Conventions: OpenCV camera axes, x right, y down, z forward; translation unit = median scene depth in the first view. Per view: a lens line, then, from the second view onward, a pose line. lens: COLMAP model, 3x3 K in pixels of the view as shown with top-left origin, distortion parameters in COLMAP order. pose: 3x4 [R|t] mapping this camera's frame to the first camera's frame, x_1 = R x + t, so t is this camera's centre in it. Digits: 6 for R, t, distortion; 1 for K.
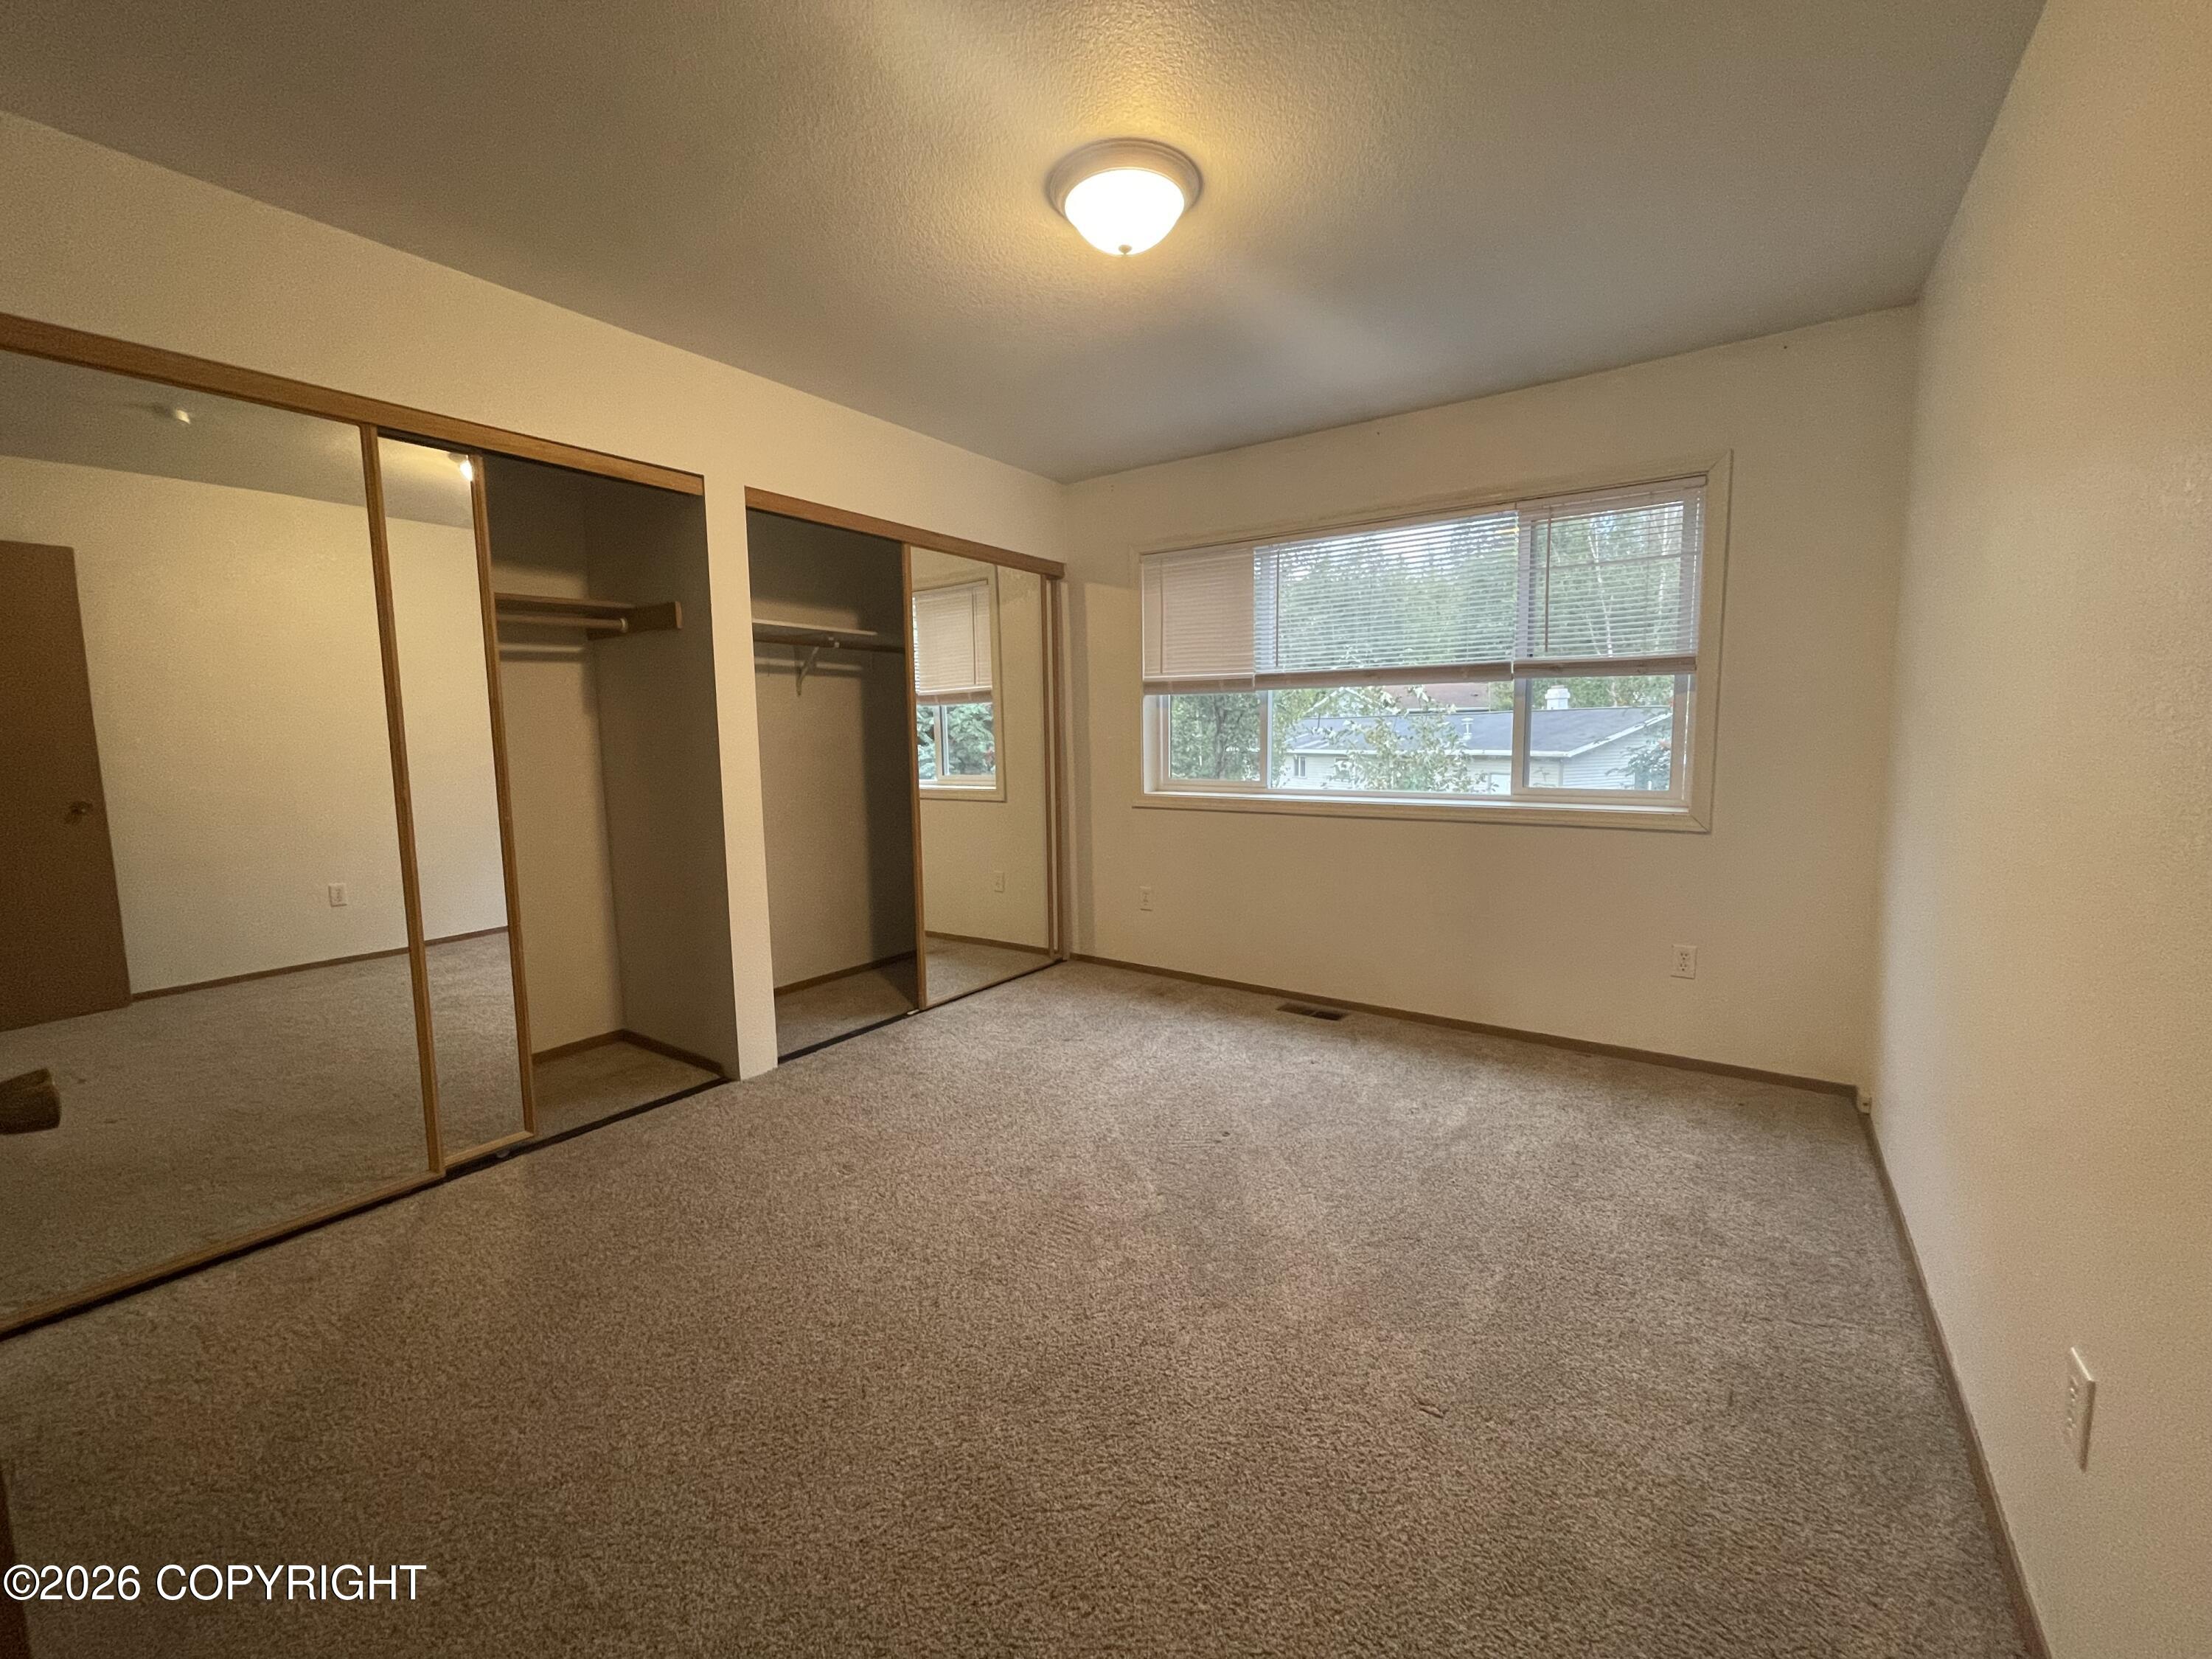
lens RADIAL K [[897.0, 0, 1108.2], [0, 897.0, 836.9], [0, 0, 1]] dist [-0.000405, -0.000502]
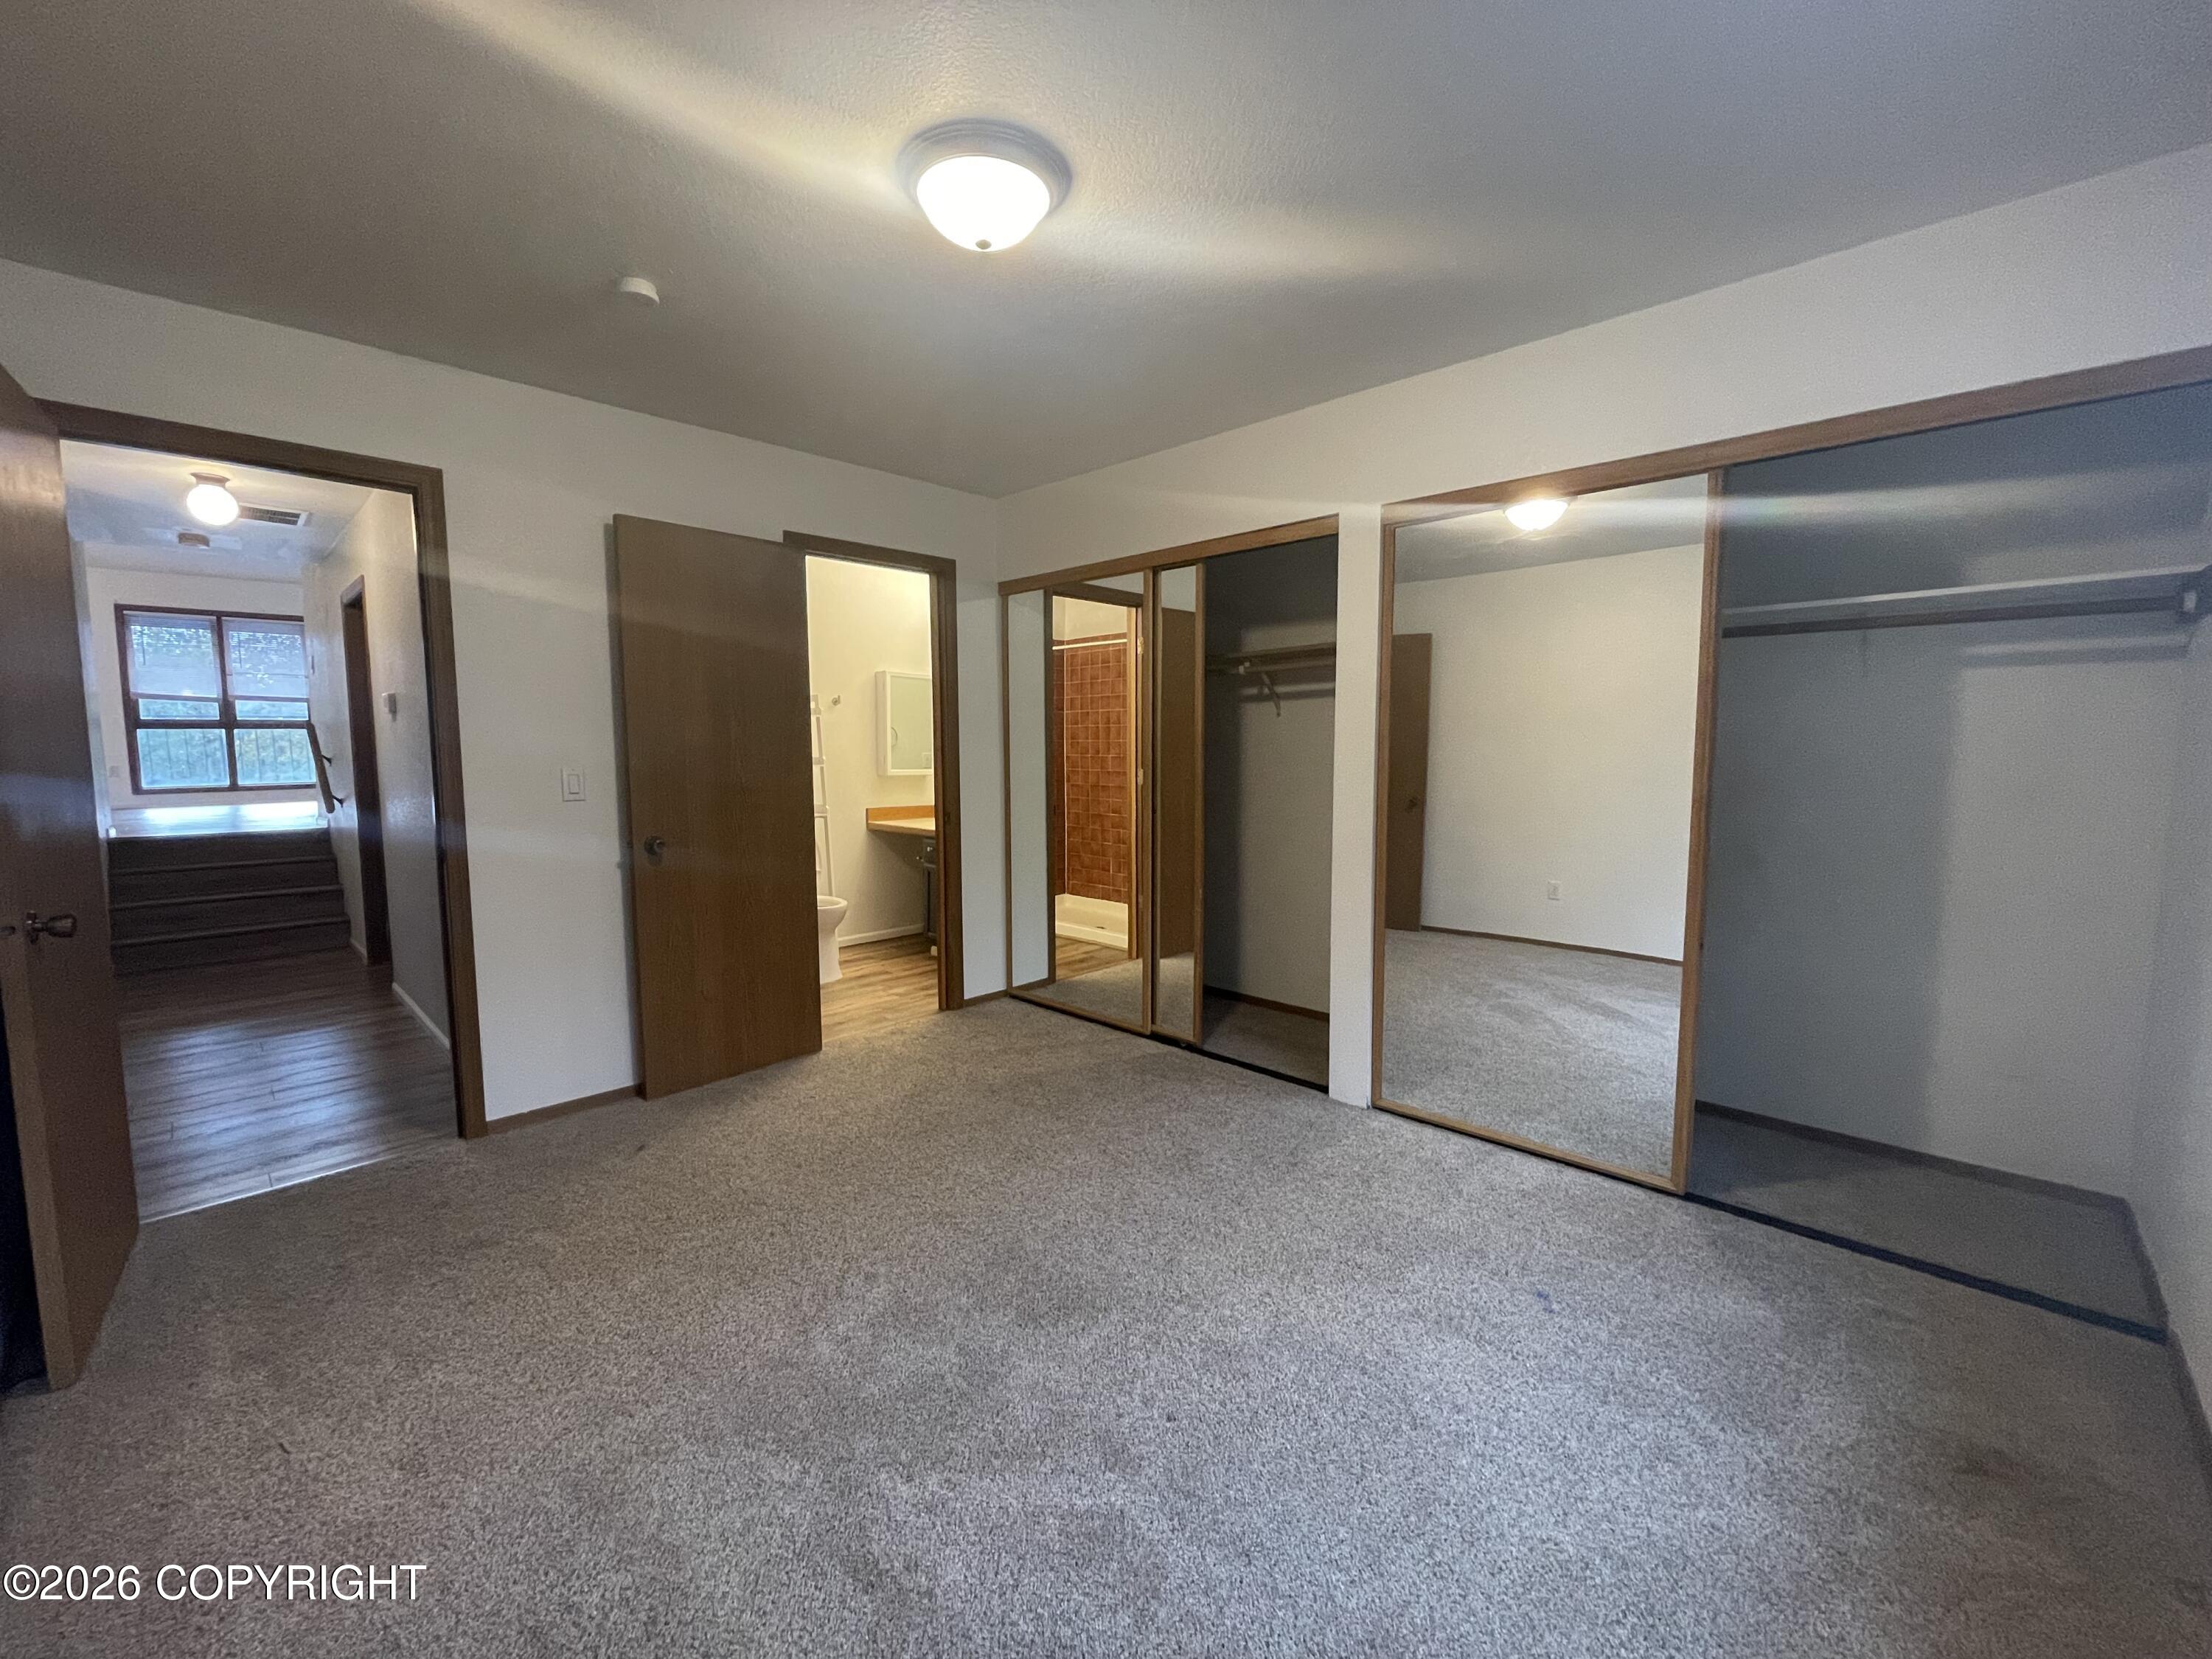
lens RADIAL K [[897.0, 0, 1110.7], [0, 897.0, 826.6], [0, 0, 1]] dist [-0.000405, -0.000502]
pose [[-0.160986, 0.086236, -0.983182, 0.575766], [-0.124842, 0.986395, 0.106959, -0.103508], [0.979029, 0.139961, -0.148030, 0.825940]]
